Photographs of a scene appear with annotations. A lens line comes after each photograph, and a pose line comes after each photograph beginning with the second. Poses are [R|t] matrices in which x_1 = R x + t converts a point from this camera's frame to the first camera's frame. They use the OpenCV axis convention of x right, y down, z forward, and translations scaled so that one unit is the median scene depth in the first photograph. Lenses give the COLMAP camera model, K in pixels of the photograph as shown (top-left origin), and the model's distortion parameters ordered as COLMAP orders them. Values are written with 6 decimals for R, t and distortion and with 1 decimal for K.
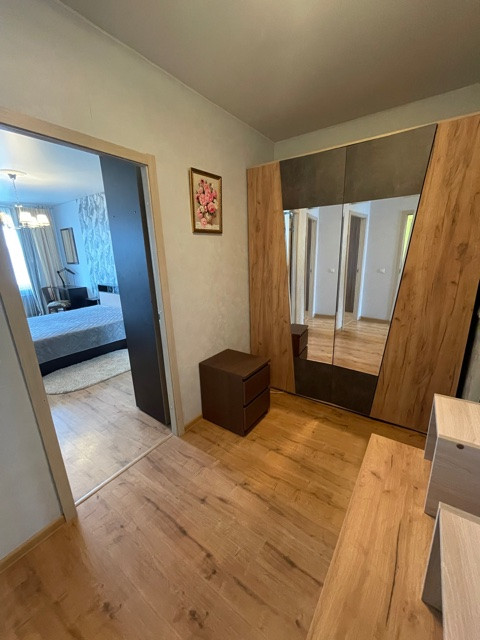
lens RADIAL K [[258.6, 0, 242.5], [0, 258.6, 321.1], [0, 0, 1]] dist [-0.006981, 0.000850]
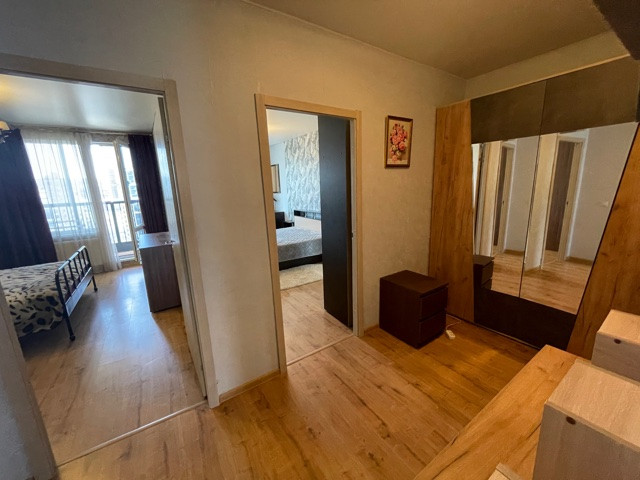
lens RADIAL K [[258.6, 0, 319.0], [0, 258.6, 238.6], [0, 0, 1]] dist [-0.006981, 0.000850]
pose [[0.931350, 0.068601, -0.357604, -0.024141], [-0.084914, 0.995934, -0.030095, 0.047604], [0.354085, 0.058394, 0.933388, -0.206974]]
